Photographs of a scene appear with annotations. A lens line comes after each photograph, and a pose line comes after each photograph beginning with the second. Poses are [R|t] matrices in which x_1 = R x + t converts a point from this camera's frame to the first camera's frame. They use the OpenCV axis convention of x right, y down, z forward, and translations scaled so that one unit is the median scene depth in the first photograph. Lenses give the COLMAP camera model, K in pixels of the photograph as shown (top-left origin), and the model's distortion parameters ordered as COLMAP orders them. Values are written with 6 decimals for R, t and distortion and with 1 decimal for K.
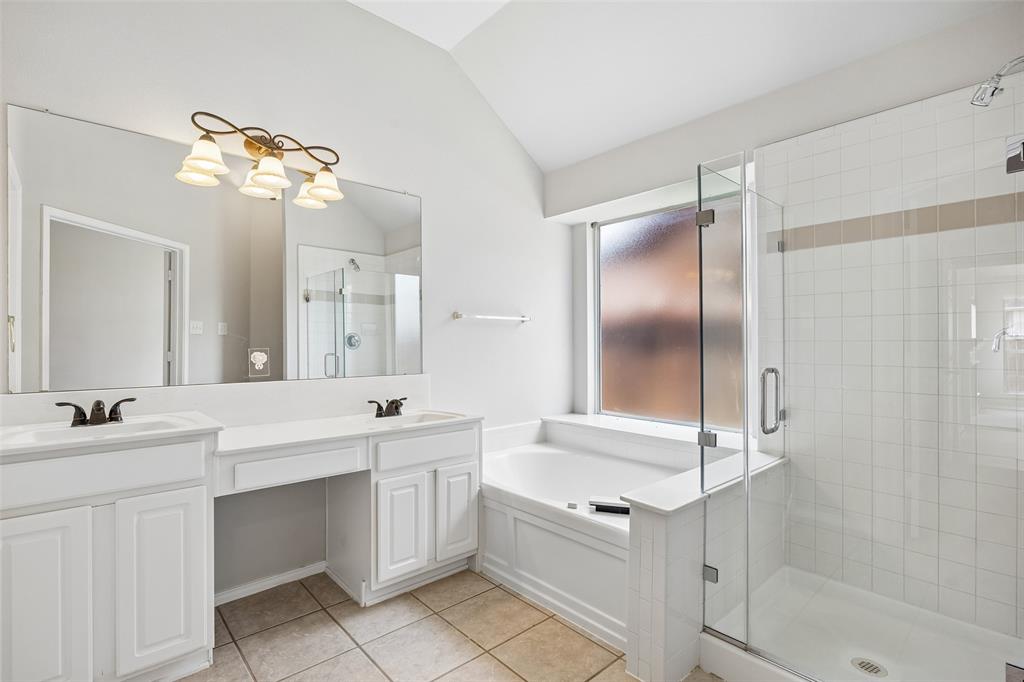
lens RADIAL K [[484.0, 0, 503.4], [0, 484.0, 345.0], [0, 0, 1]] dist [-0.003771, -0.001101]
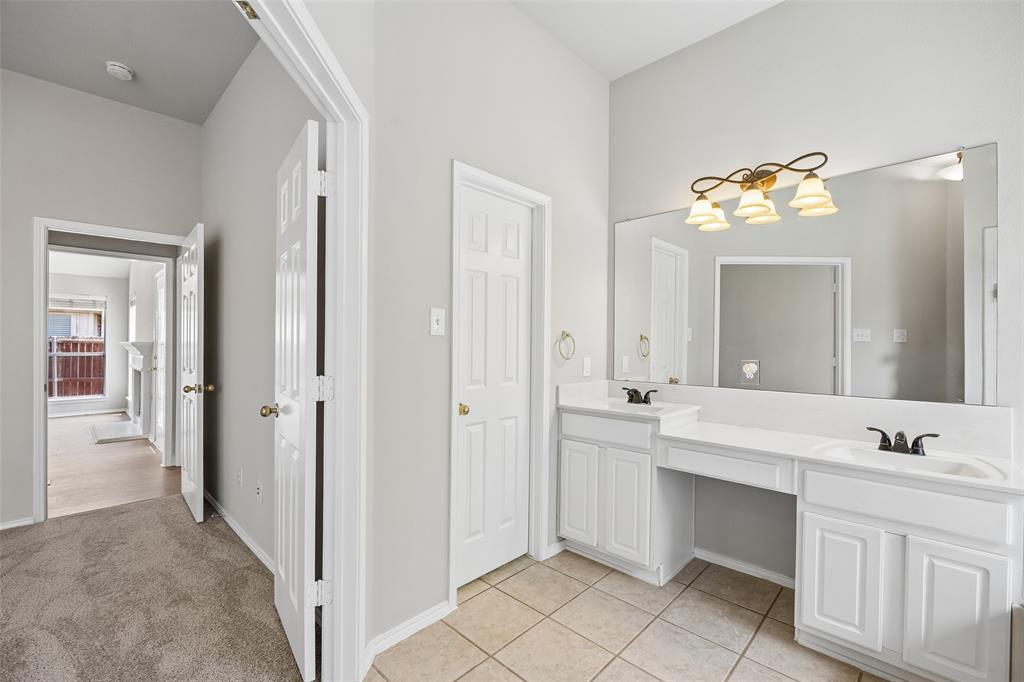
lens RADIAL K [[440.6, 0, 510.5], [0, 440.6, 345.3], [0, 0, 1]] dist [-0.009612, 0.000797]
pose [[0.073060, 0.006421, -0.997307, 0.508776], [-0.007249, 0.999956, 0.005907, -0.031584], [0.997301, 0.006798, 0.073103, 0.381797]]
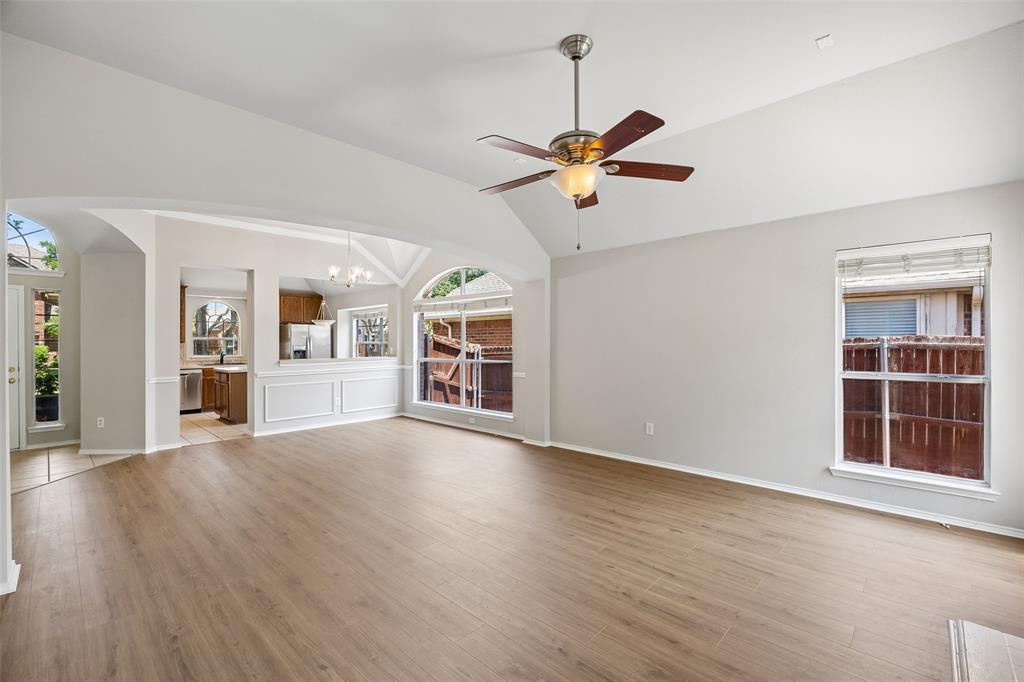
lens RADIAL K [[440.6, 0, 506.4], [0, 440.6, 338.5], [0, 0, 1]] dist [-0.009612, 0.000797]
pose [[-0.996467, 0.013250, -0.082934, -1.215447], [0.013655, 0.999897, -0.004311, -0.062419], [0.082868, -0.005428, -0.996546, -1.045665]]
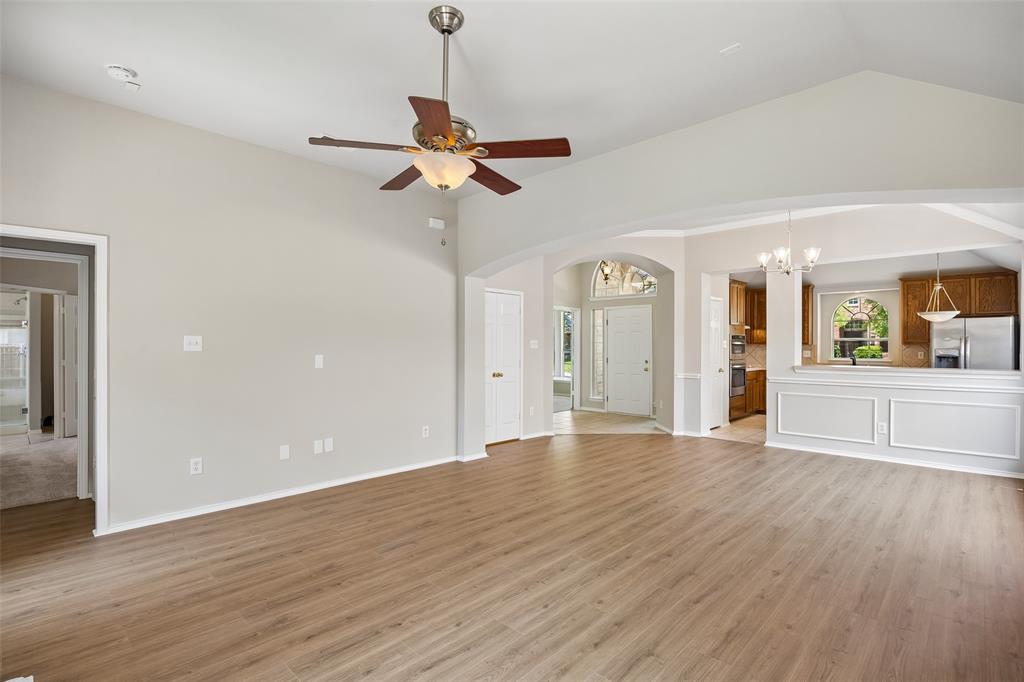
lens RADIAL K [[484.0, 0, 501.2], [0, 484.0, 343.8], [0, 0, 1]] dist [-0.003771, -0.001101]
pose [[-0.084732, 0.009226, 0.996361, -1.695816], [0.002557, 0.999956, -0.009042, -0.059293], [-0.996401, 0.001781, -0.084751, -1.435213]]
